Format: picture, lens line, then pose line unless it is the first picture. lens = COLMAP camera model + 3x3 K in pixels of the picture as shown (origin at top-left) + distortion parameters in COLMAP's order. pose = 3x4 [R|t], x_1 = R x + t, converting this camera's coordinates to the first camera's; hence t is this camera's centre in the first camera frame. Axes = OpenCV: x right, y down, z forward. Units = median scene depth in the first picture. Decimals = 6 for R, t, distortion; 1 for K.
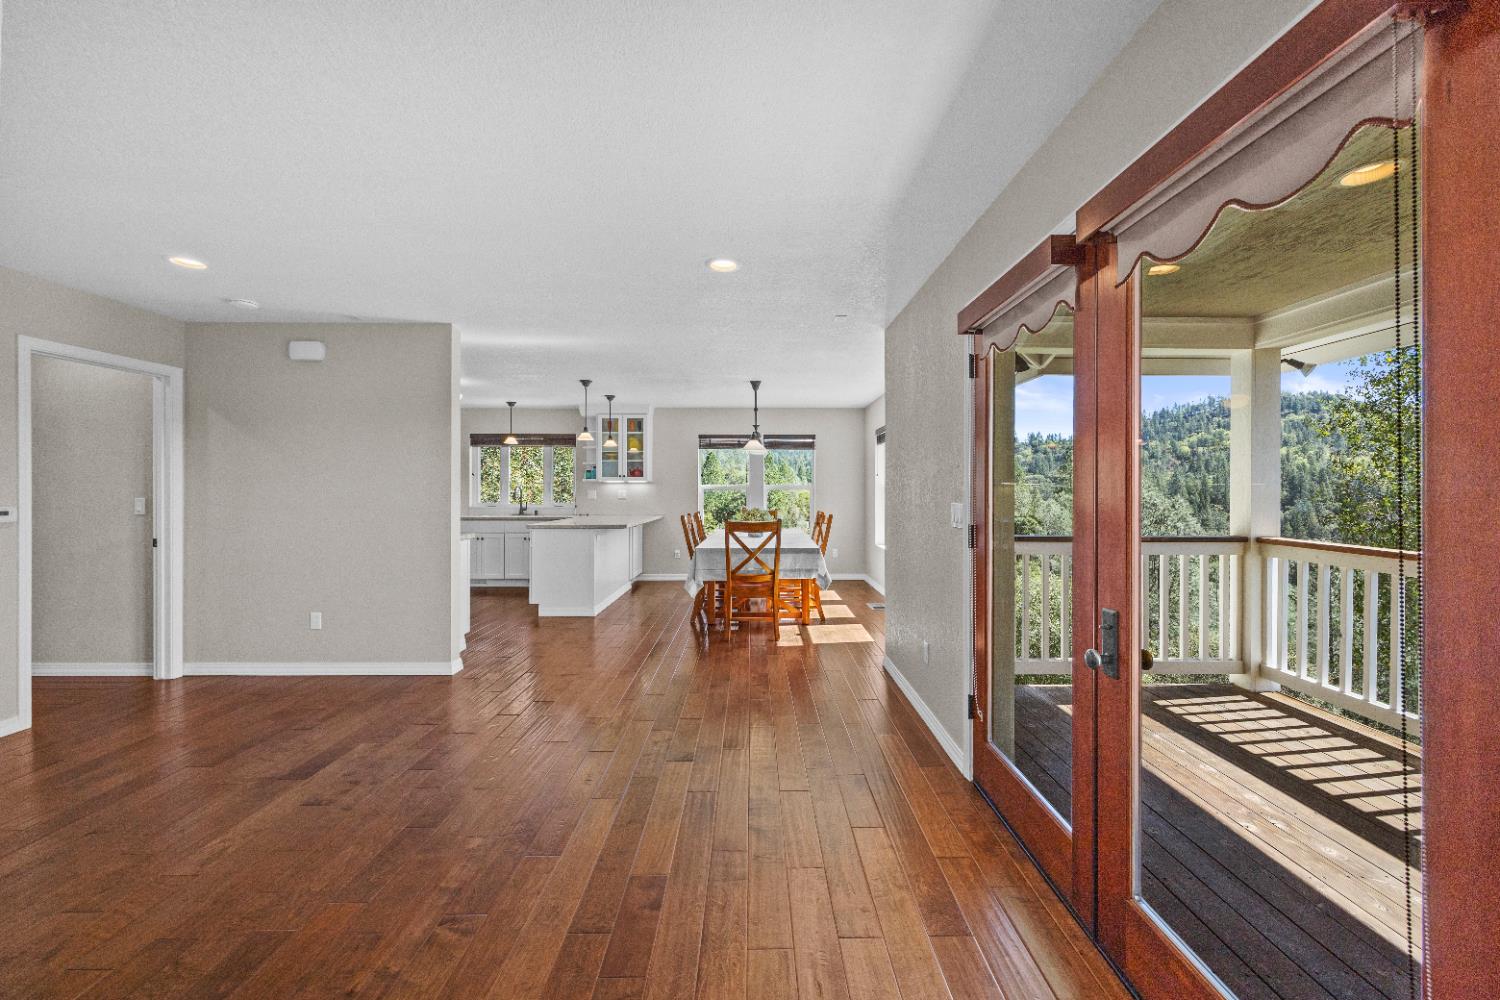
lens RADIAL K [[584.6, 0, 749.1], [0, 584.6, 493.0], [0, 0, 1]] dist [0.019451, 0.000027]
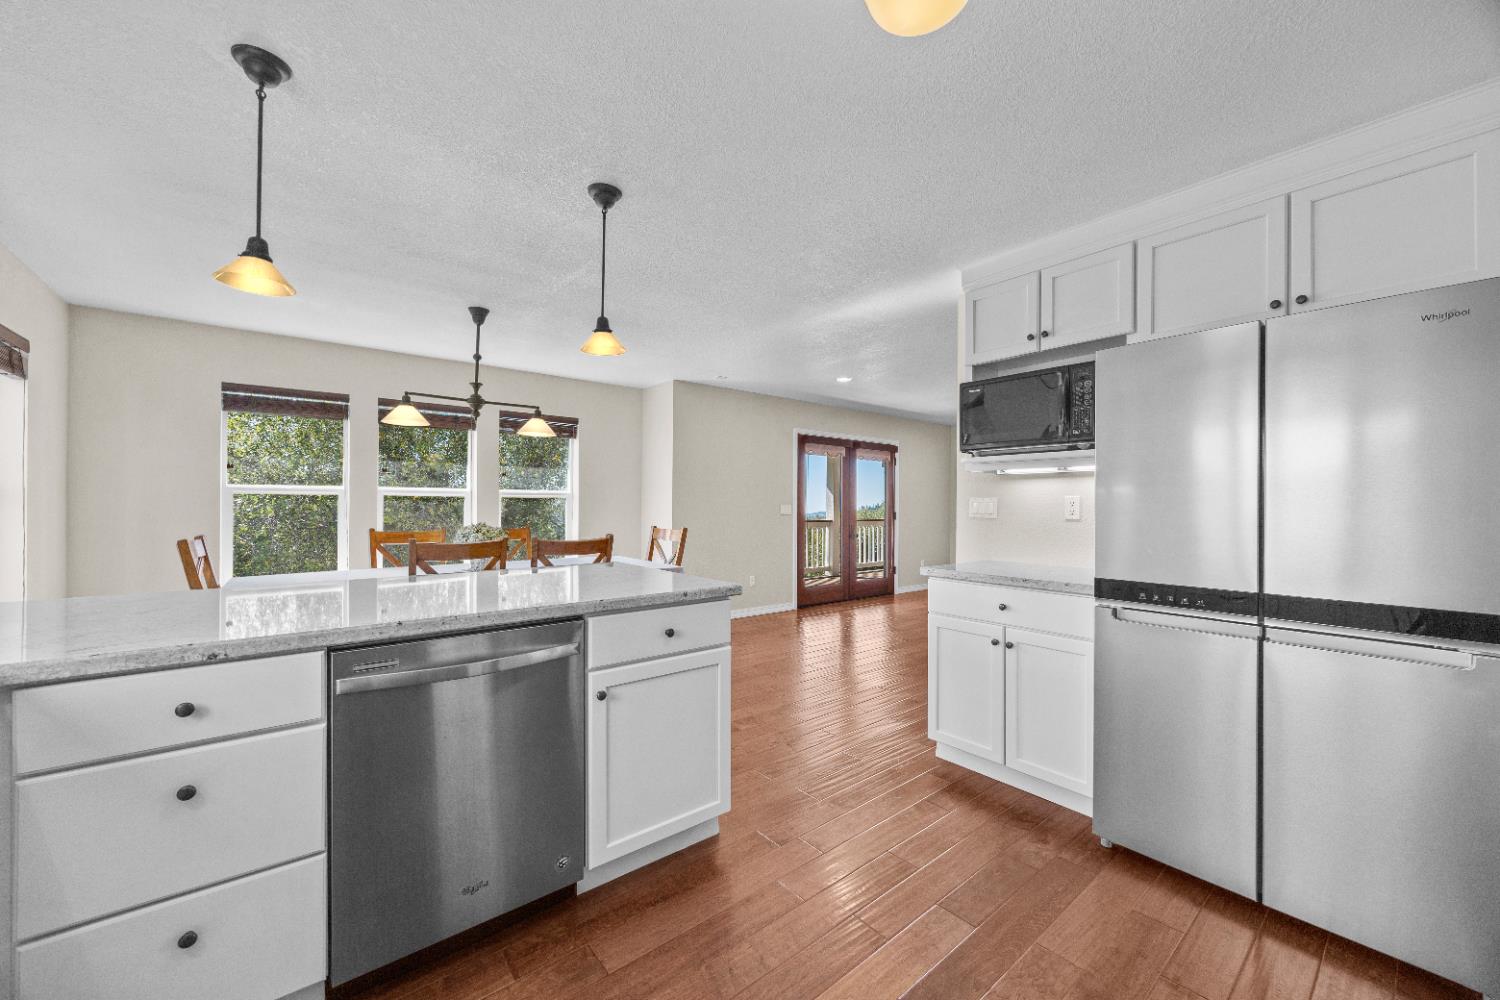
lens RADIAL K [[561.4, 0, 750.0], [0, 561.4, 500.0], [0, 0, 1]] dist [0.005251, 0.000059]
pose [[-0.636112, 0.000741, 0.771596, -0.596443], [-0.002571, 0.999992, -0.003079, 0.001455], [-0.771592, -0.003942, -0.636105, 1.149624]]
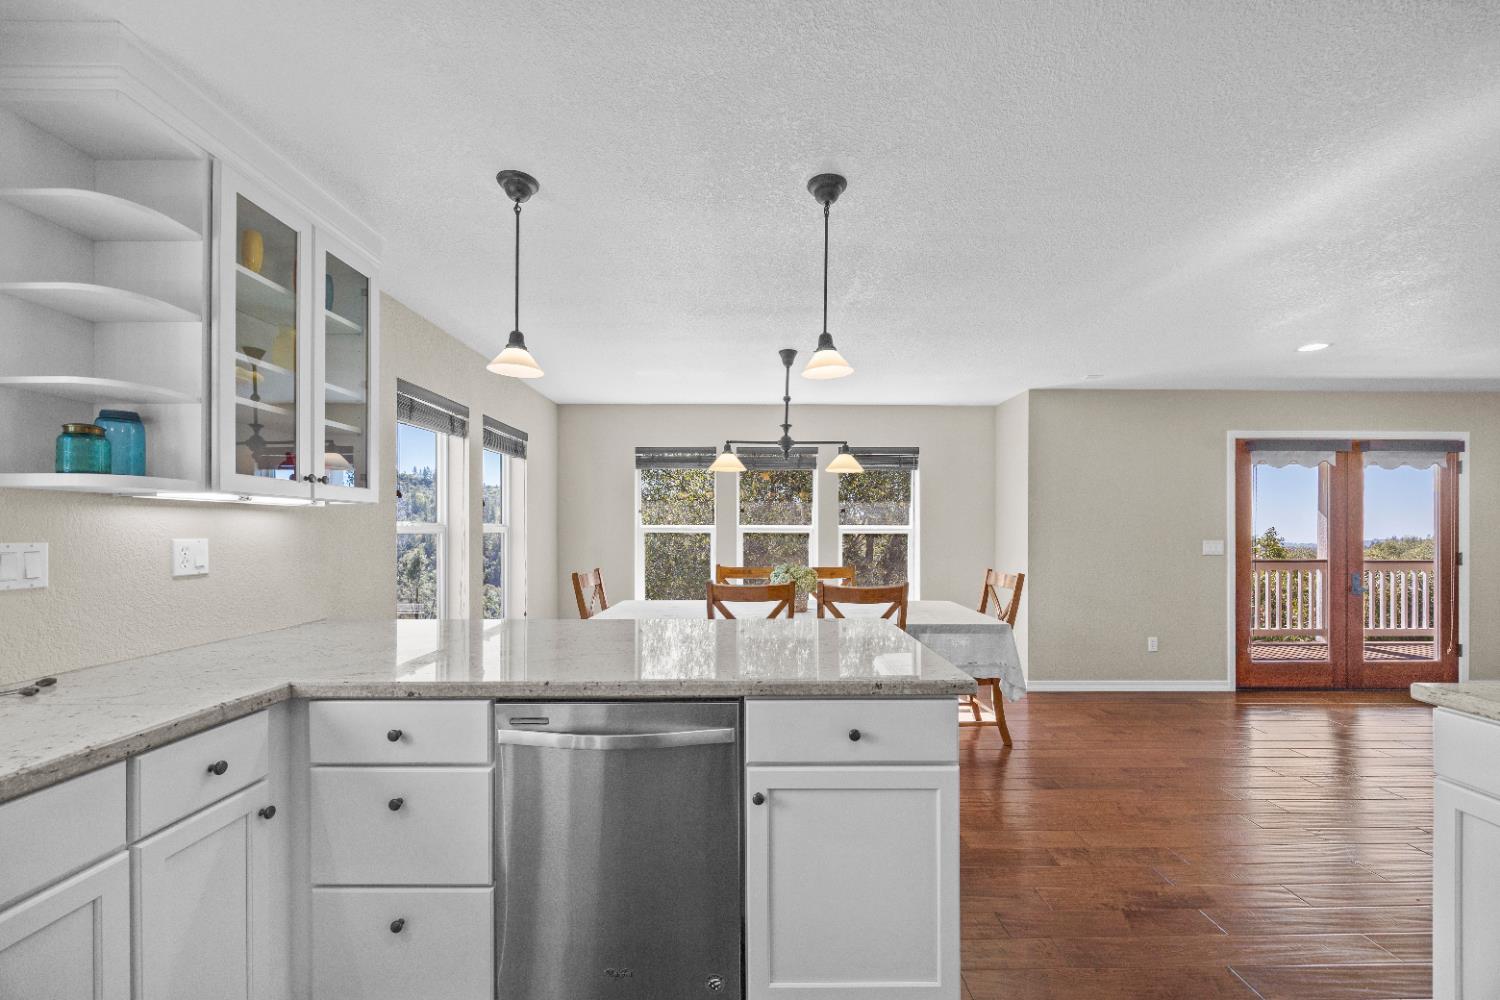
lens RADIAL K [[572.9, 0, 764.1], [0, 572.9, 528.3], [0, 0, 1]] dist [0.000120, -0.000085]
pose [[-0.025768, 0.002609, 0.999665, -0.568878], [0.003965, 0.999989, -0.002508, -0.010068], [-0.999660, 0.003899, -0.025778, 1.041385]]
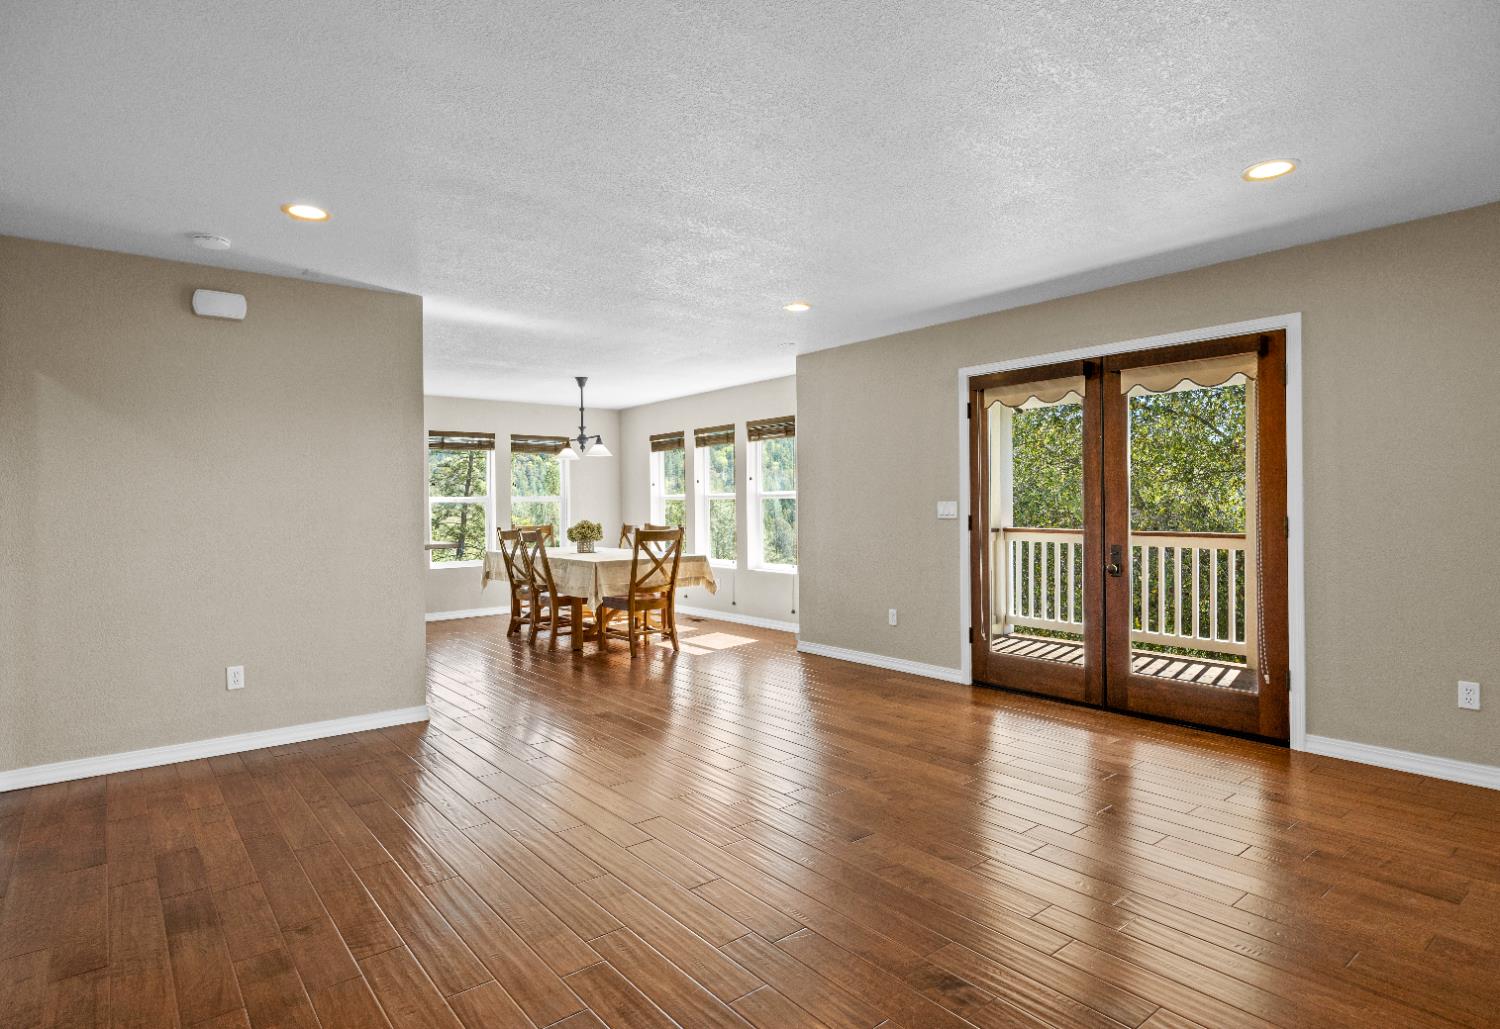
lens RADIAL K [[811.7, 0, 750.0], [0, 811.7, 514.5], [0, 0, 1]] dist [-0.000082, -0.000152]
pose [[0.776192, -0.015488, 0.630306, -0.569724], [0.013612, 0.999877, 0.007806, 0.010666], [-0.630350, 0.002521, 0.776307, -0.114753]]
